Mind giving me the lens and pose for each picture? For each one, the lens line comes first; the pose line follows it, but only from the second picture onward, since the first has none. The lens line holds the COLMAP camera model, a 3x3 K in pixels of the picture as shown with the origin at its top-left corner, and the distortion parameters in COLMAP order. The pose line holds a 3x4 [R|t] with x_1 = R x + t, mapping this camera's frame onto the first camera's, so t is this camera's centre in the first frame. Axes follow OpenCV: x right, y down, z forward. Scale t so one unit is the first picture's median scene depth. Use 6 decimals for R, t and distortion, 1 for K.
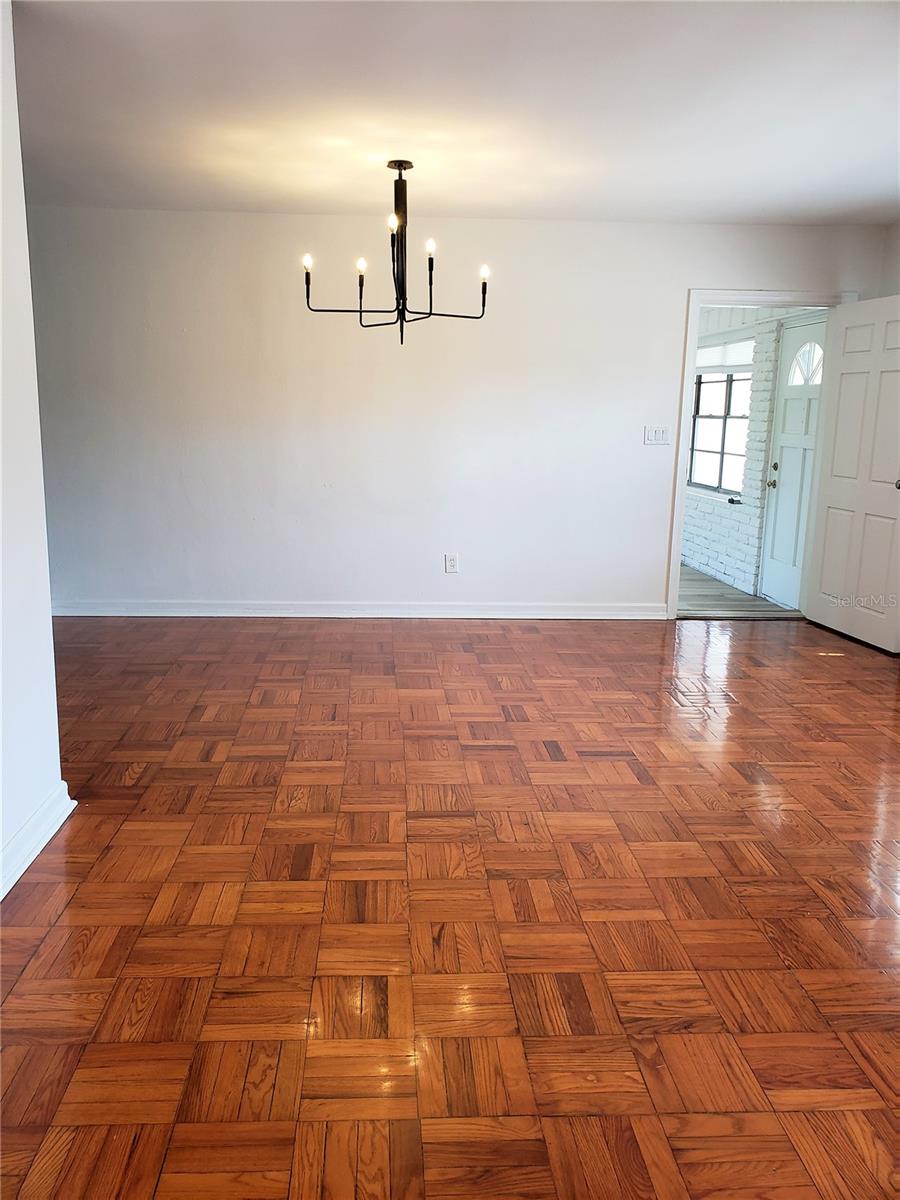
lens RADIAL K [[949.0, 0, 438.6], [0, 949.0, 598.0], [0, 0, 1]] dist [-0.001465, 0.008910]
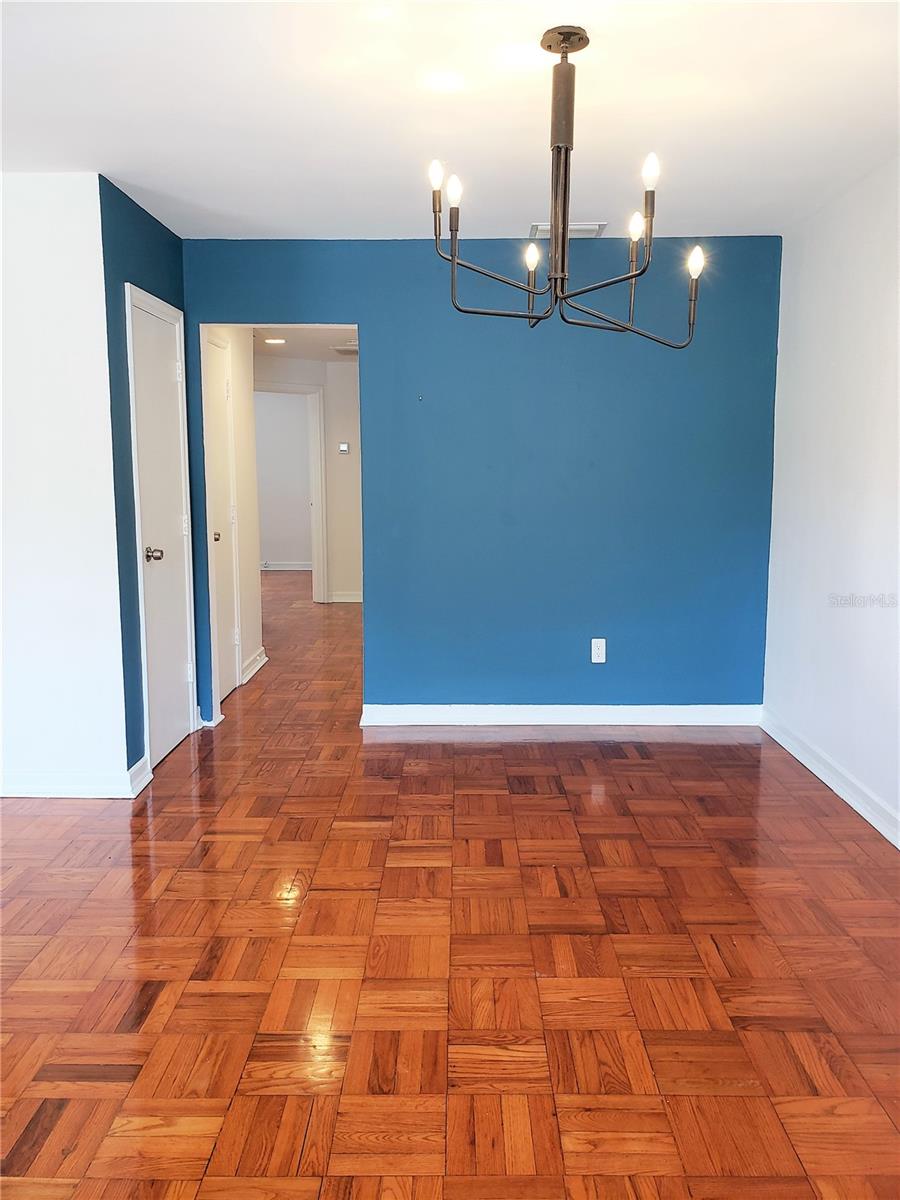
lens RADIAL K [[949.0, 0, 441.8], [0, 949.0, 597.5], [0, 0, 1]] dist [-0.001465, 0.008910]
pose [[-0.091736, 0.125853, -0.987798, 0.550372], [-0.195037, 0.970497, 0.141762, -0.204647], [0.976496, 0.205662, -0.064483, 1.048992]]
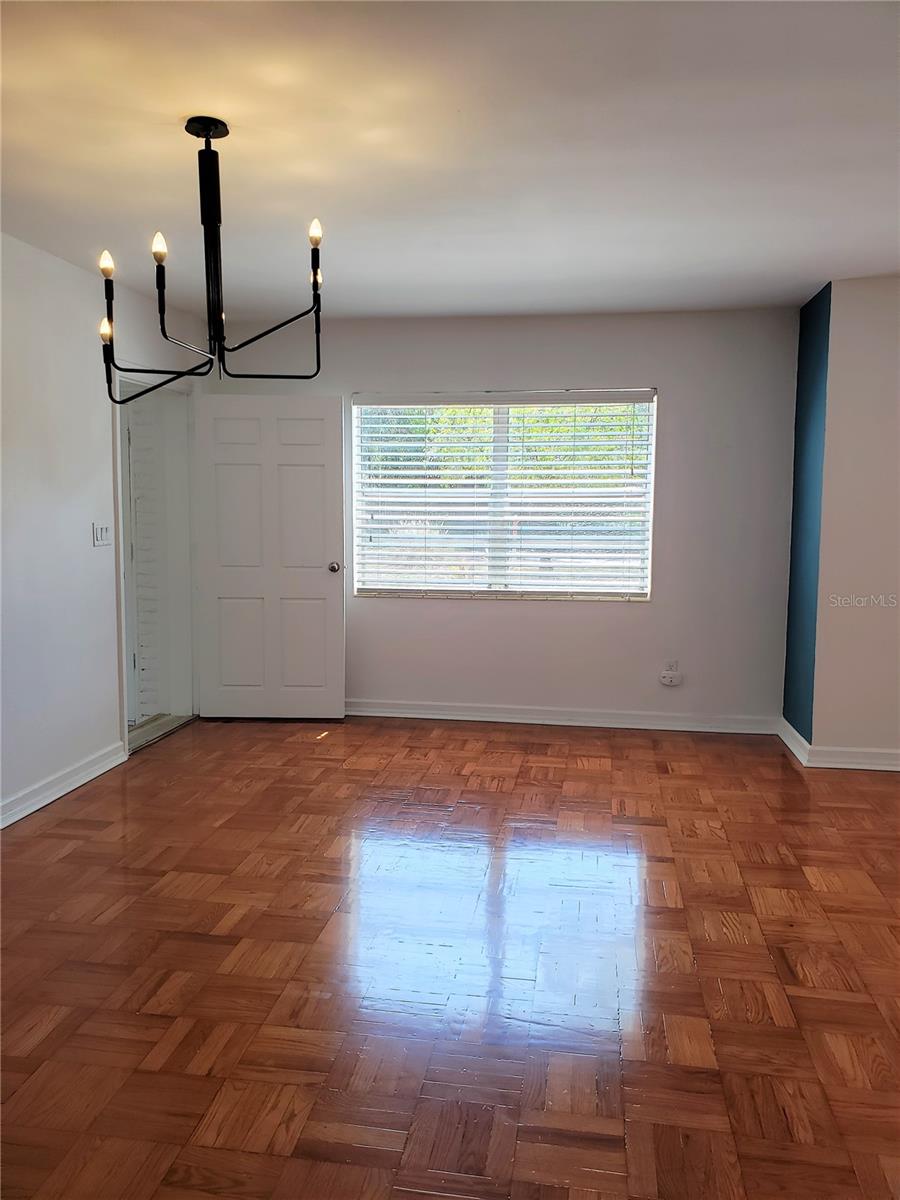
lens RADIAL K [[949.0, 0, 451.8], [0, 949.0, 599.3], [0, 0, 1]] dist [-0.001465, 0.008910]
pose [[0.224235, -0.125923, 0.966365, -0.645159], [0.196691, 0.977058, 0.081676, -0.172058], [-0.954480, 0.171760, 0.243858, 0.761010]]
